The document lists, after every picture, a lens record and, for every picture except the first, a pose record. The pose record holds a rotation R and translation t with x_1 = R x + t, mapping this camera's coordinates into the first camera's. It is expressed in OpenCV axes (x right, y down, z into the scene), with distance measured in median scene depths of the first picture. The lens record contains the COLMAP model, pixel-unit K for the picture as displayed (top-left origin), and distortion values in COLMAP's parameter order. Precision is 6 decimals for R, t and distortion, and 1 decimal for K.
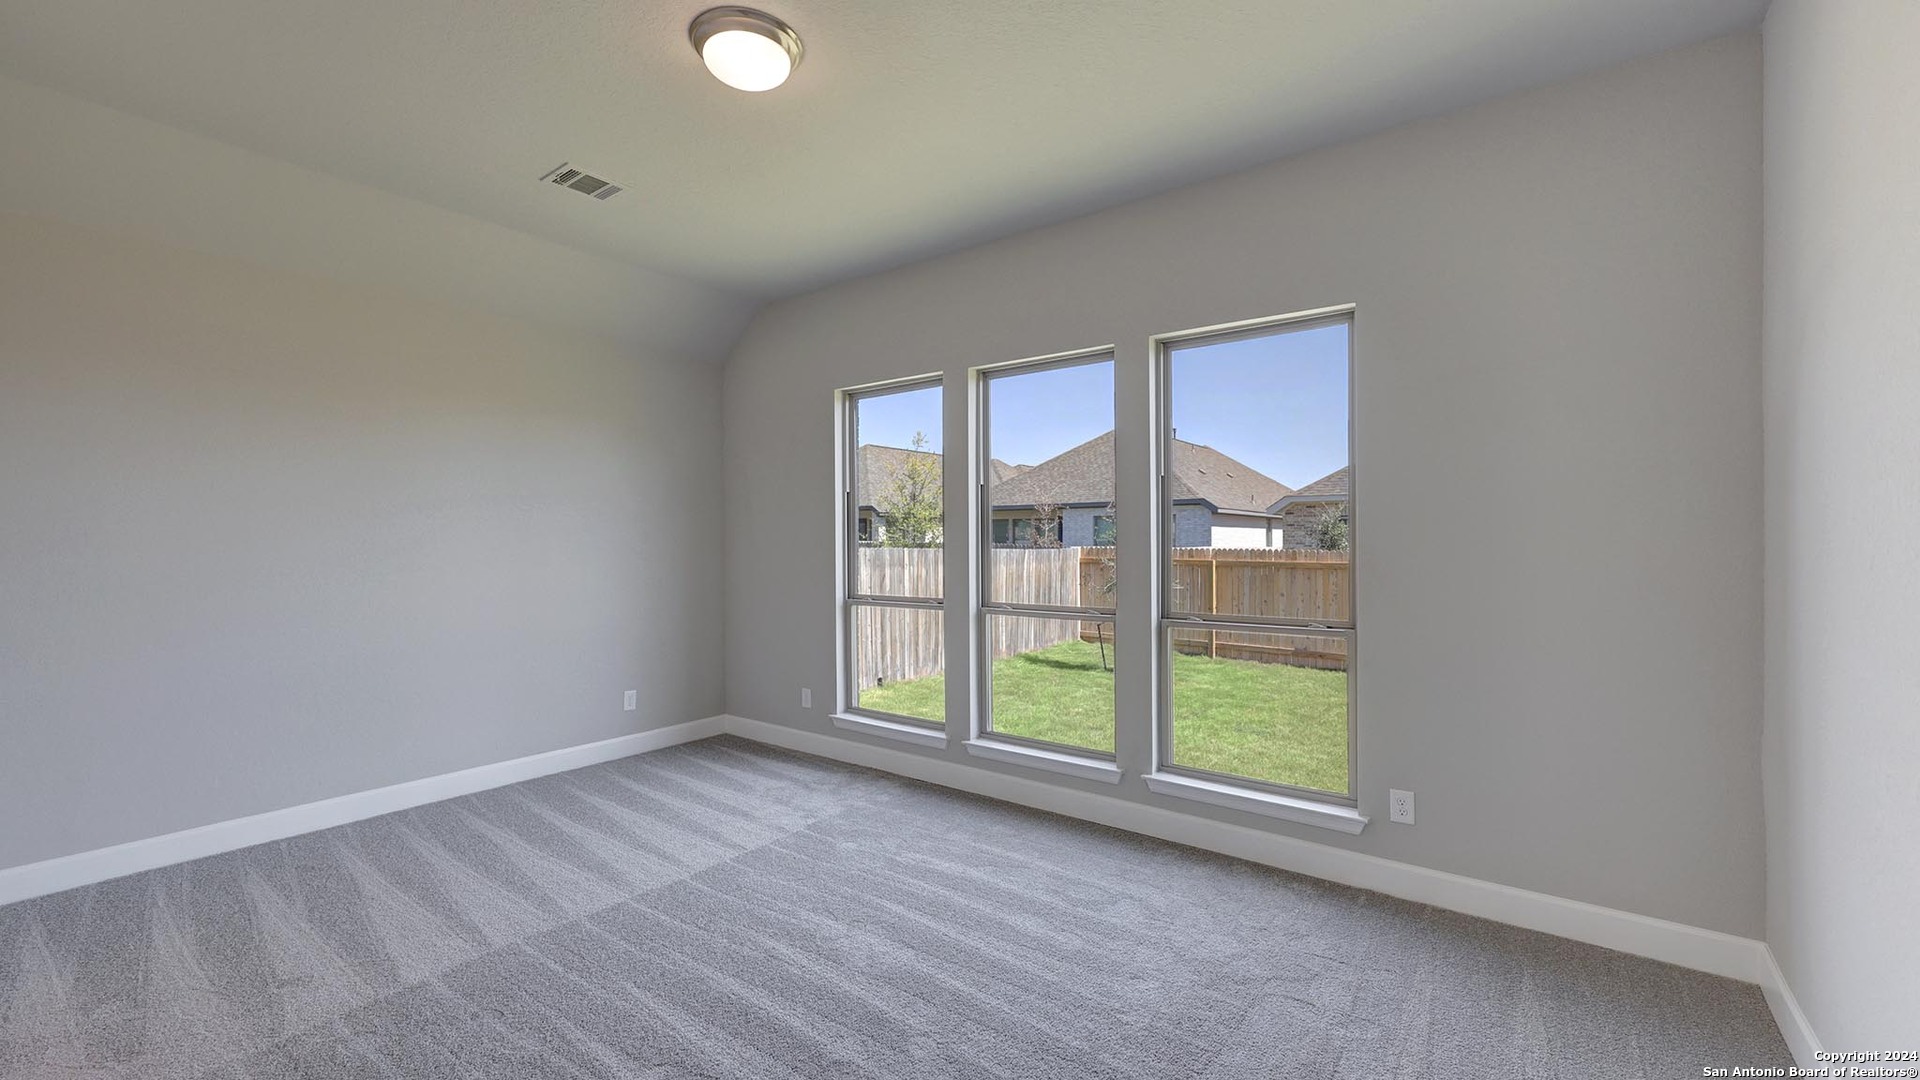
lens RADIAL K [[761.3, 0, 940.0], [0, 761.3, 538.9], [0, 0, 1]] dist [0.001050, 0.000282]
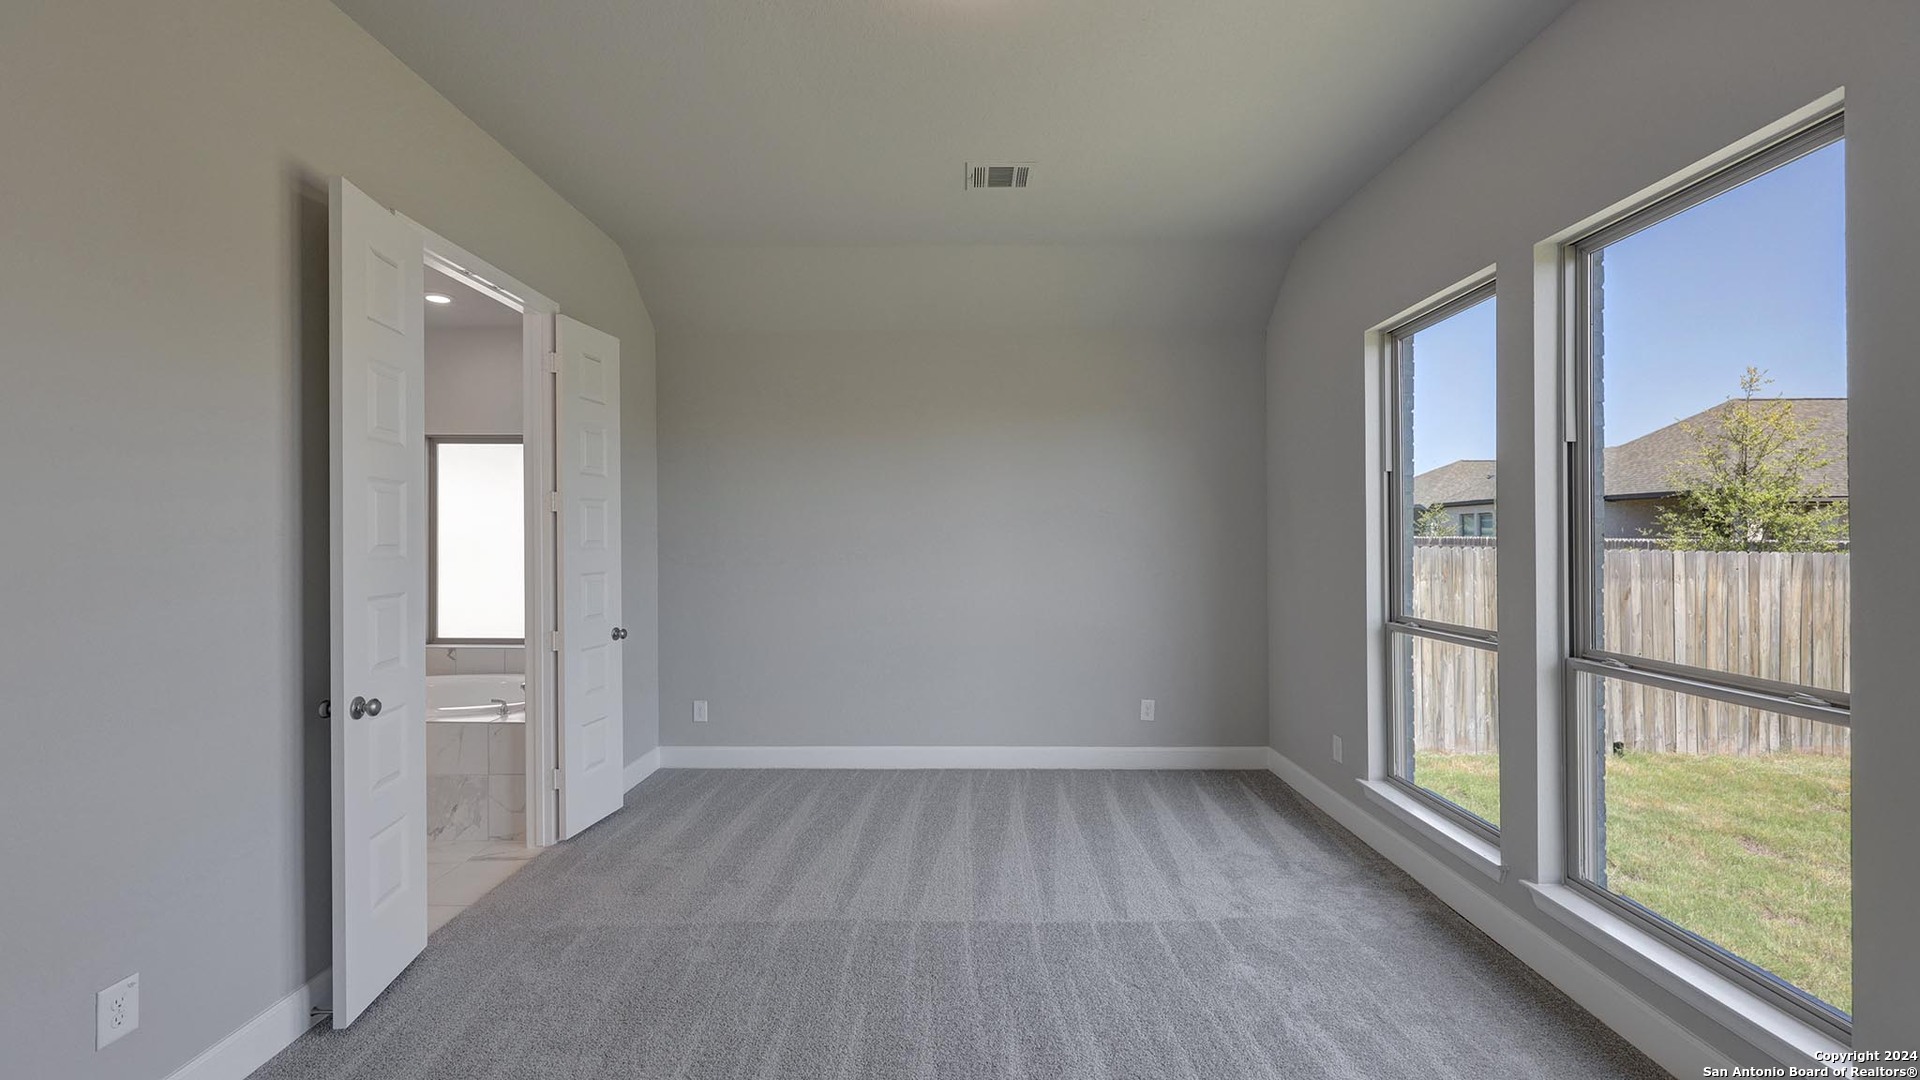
lens RADIAL K [[761.3, 0, 949.1], [0, 761.3, 536.7], [0, 0, 1]] dist [0.001050, 0.000282]
pose [[0.612748, -0.001067, -0.790278, 0.221114], [0.001450, 0.999999, -0.000226, -0.001255], [0.790277, -0.001007, 0.612749, 0.280747]]
